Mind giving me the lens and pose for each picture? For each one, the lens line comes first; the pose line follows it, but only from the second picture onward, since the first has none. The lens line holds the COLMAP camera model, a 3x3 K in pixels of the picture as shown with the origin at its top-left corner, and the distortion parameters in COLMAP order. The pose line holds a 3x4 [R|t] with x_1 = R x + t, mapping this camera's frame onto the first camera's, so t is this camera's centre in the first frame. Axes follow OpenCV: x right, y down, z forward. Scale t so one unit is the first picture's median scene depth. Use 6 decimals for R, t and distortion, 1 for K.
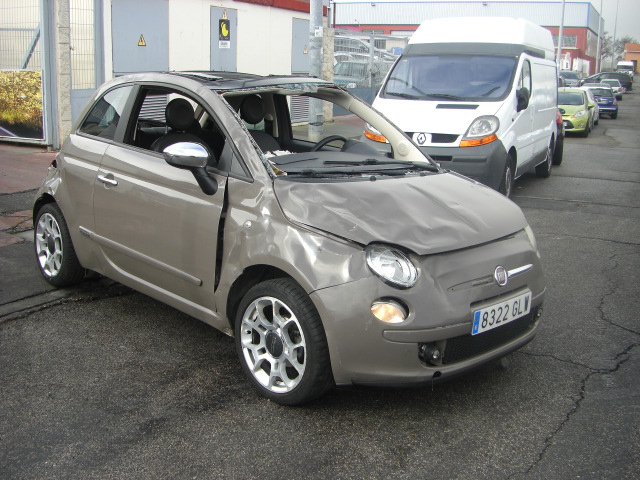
lens RADIAL K [[719.1, 0, 308.8], [0, 719.1, 251.4], [0, 0, 1]] dist [-0.134695, 0.000000]
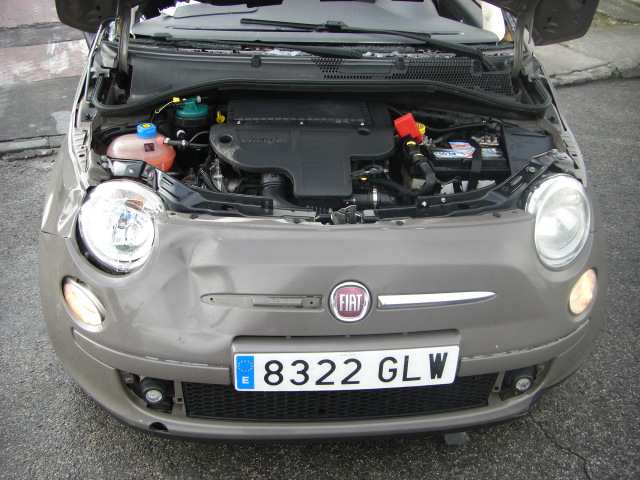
lens RADIAL K [[719.1, 0, 310.0], [0, 719.1, 241.6], [0, 0, 1]] dist [-0.134695, 0.000000]
pose [[0.767184, 0.292226, -0.570993, 0.502073], [-0.142052, 0.945492, 0.293029, -0.140935], [0.625500, -0.143697, 0.766877, 0.588712]]
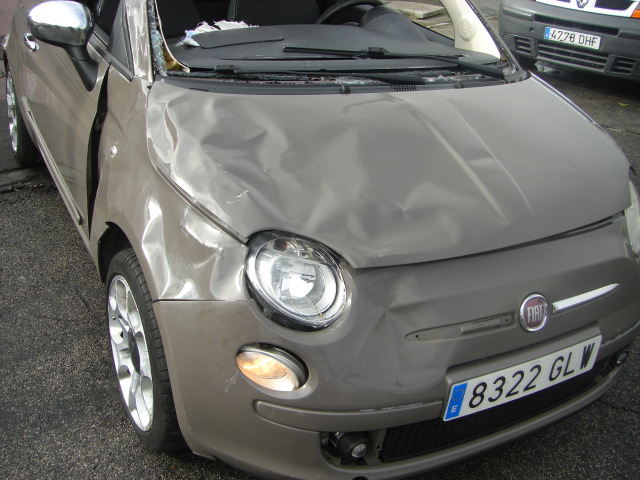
lens RADIAL K [[719.1, 0, 306.5], [0, 719.1, 244.1], [0, 0, 1]] dist [-0.134695, 0.000000]
pose [[0.960224, 0.157765, -0.230390, 0.213467], [-0.104035, 0.967818, 0.229138, -0.112871], [0.259126, -0.196055, 0.945736, 0.456483]]
